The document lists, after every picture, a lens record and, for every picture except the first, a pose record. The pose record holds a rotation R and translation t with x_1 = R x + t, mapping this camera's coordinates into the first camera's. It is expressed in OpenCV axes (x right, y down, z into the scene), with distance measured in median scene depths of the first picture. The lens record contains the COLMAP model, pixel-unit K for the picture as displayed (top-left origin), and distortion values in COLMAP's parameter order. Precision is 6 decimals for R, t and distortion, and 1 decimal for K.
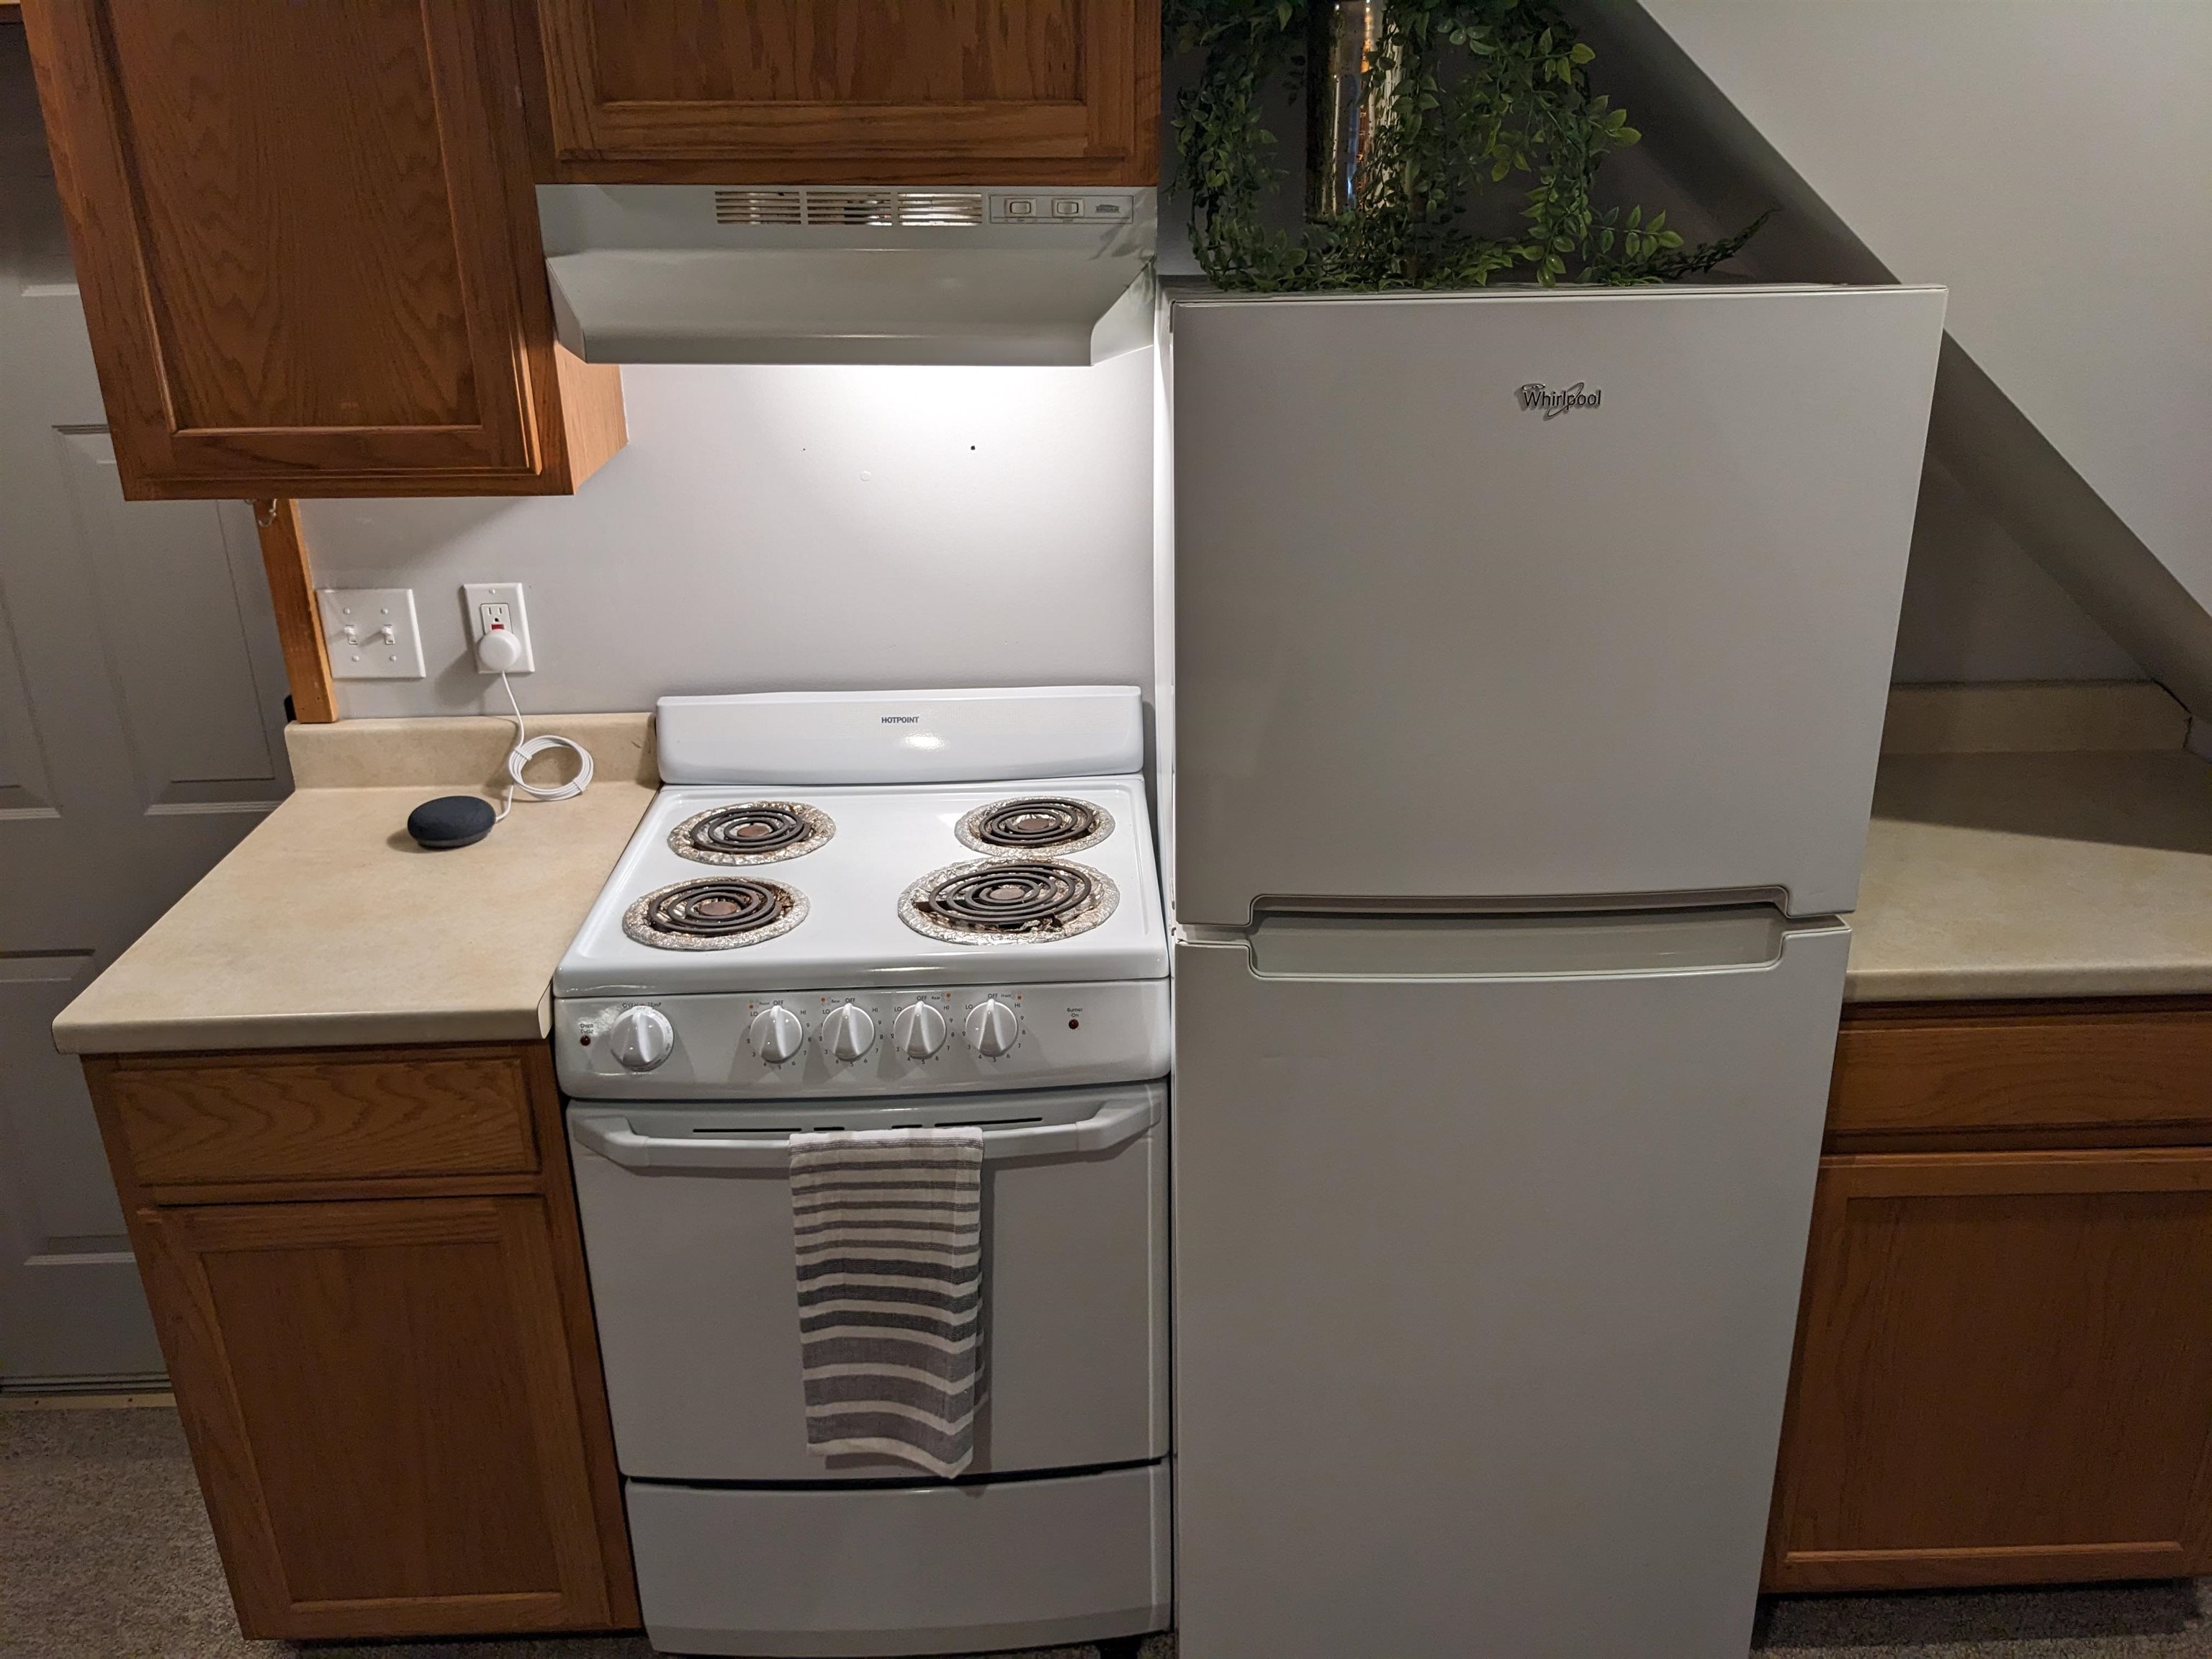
lens RADIAL K [[1767.7, 0, 1109.2], [0, 1767.7, 846.5], [0, 0, 1]] dist [0.042648, -0.081050]
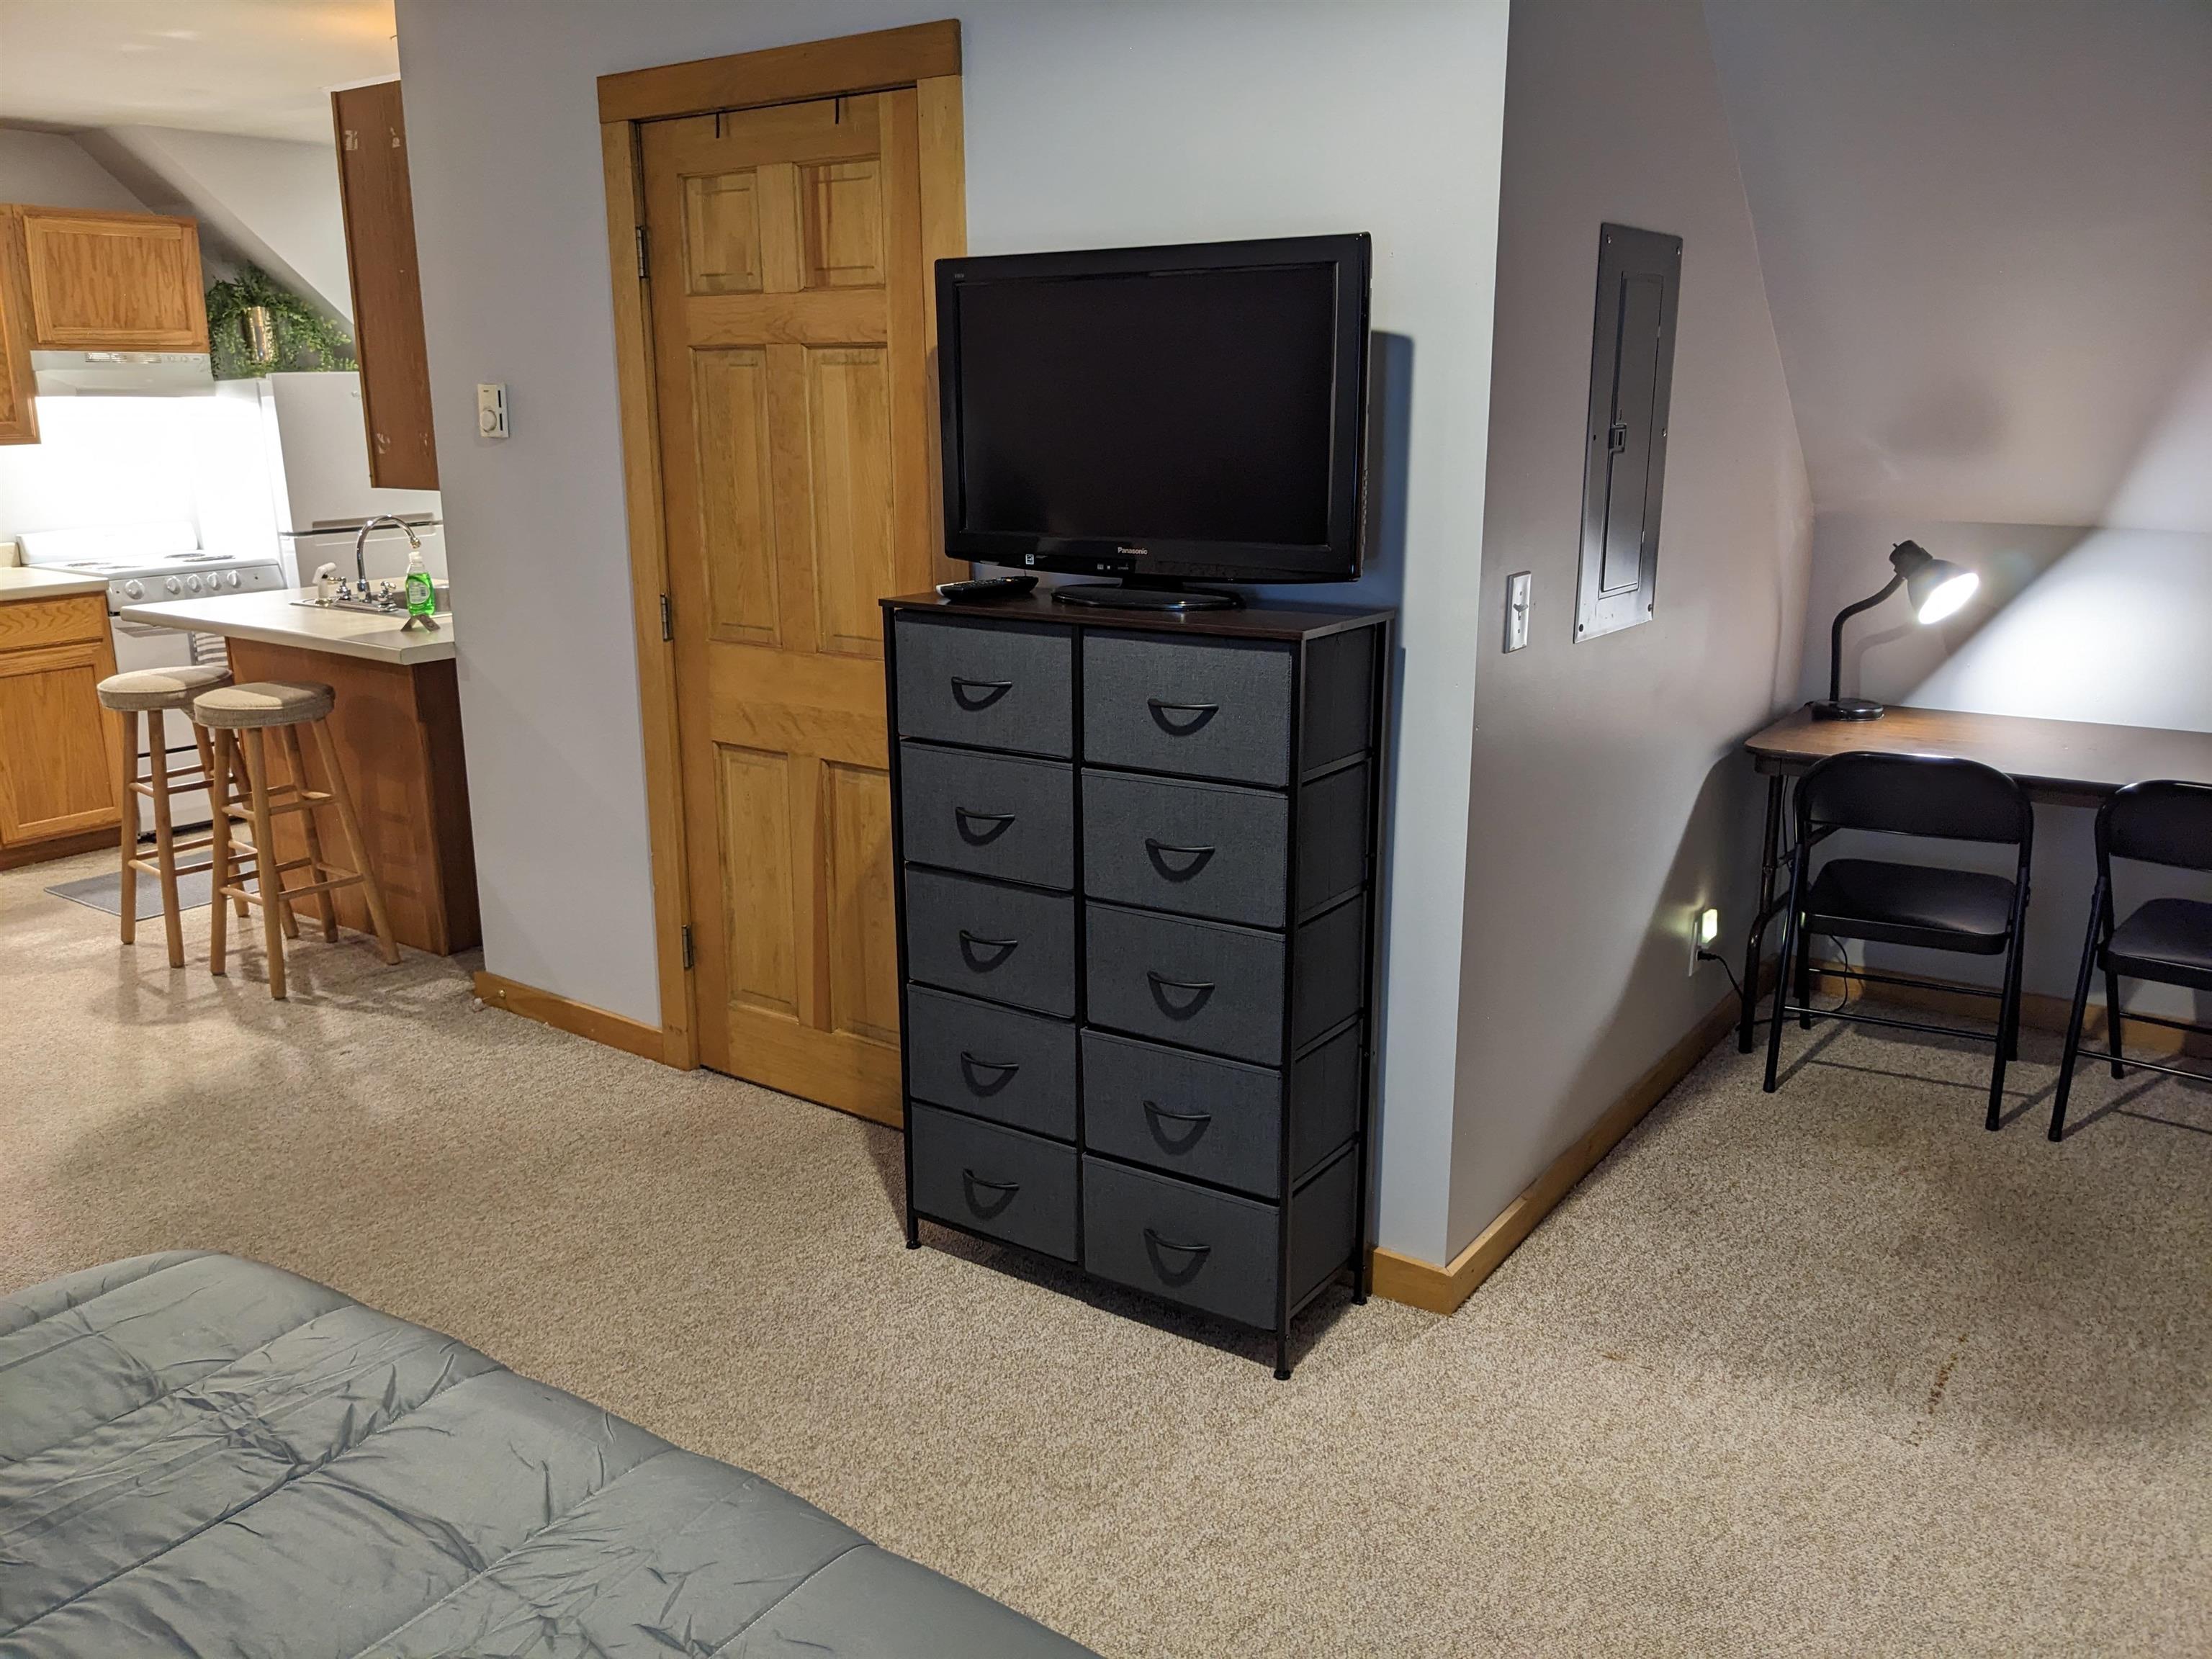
lens RADIAL K [[1767.7, 0, 1099.0], [0, 1767.7, 829.7], [0, 0, 1]] dist [0.042648, -0.081050]
pose [[0.605260, -0.187777, 0.773563, -1.857651], [0.303175, 0.952917, -0.005900, 1.121520], [-0.736034, 0.238096, 0.633691, -2.391871]]
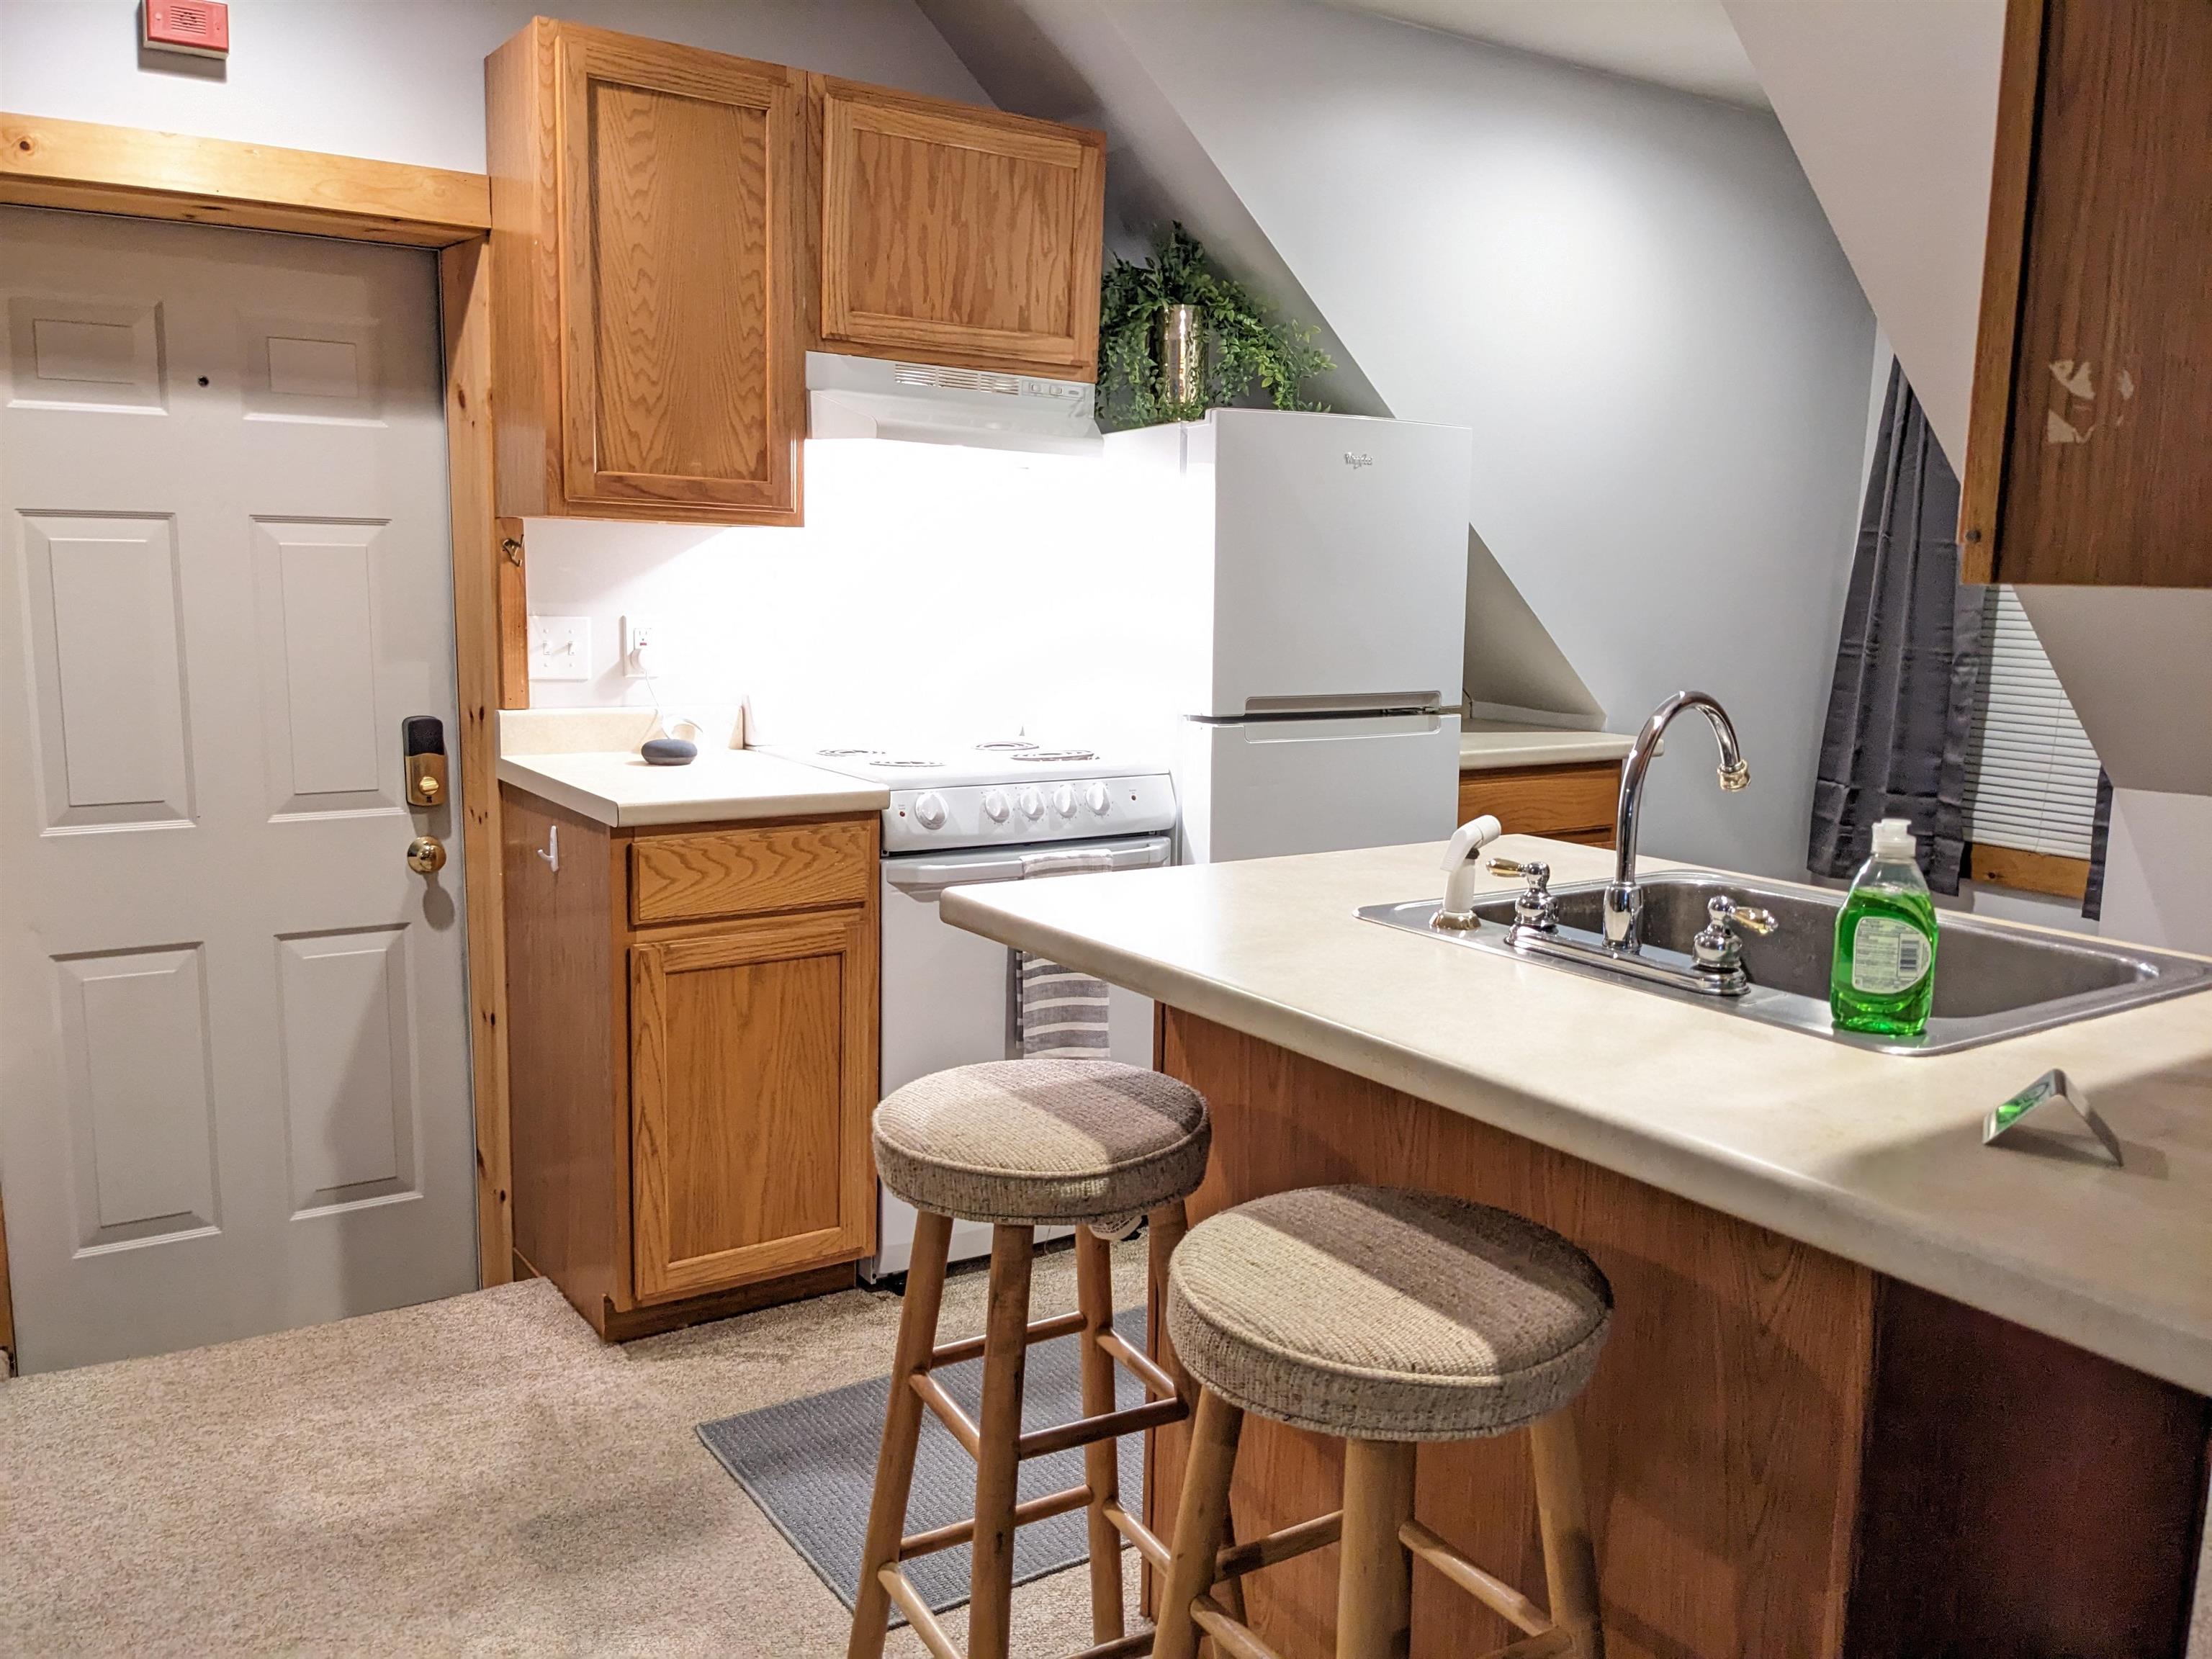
lens RADIAL K [[1767.7, 0, 1091.2], [0, 1767.7, 849.8], [0, 0, 1]] dist [0.042648, -0.081050]
pose [[0.845883, -0.051408, 0.530885, -1.048936], [0.173011, 0.967971, -0.181933, 0.485765], [-0.504528, 0.245743, 0.827684, -0.496537]]
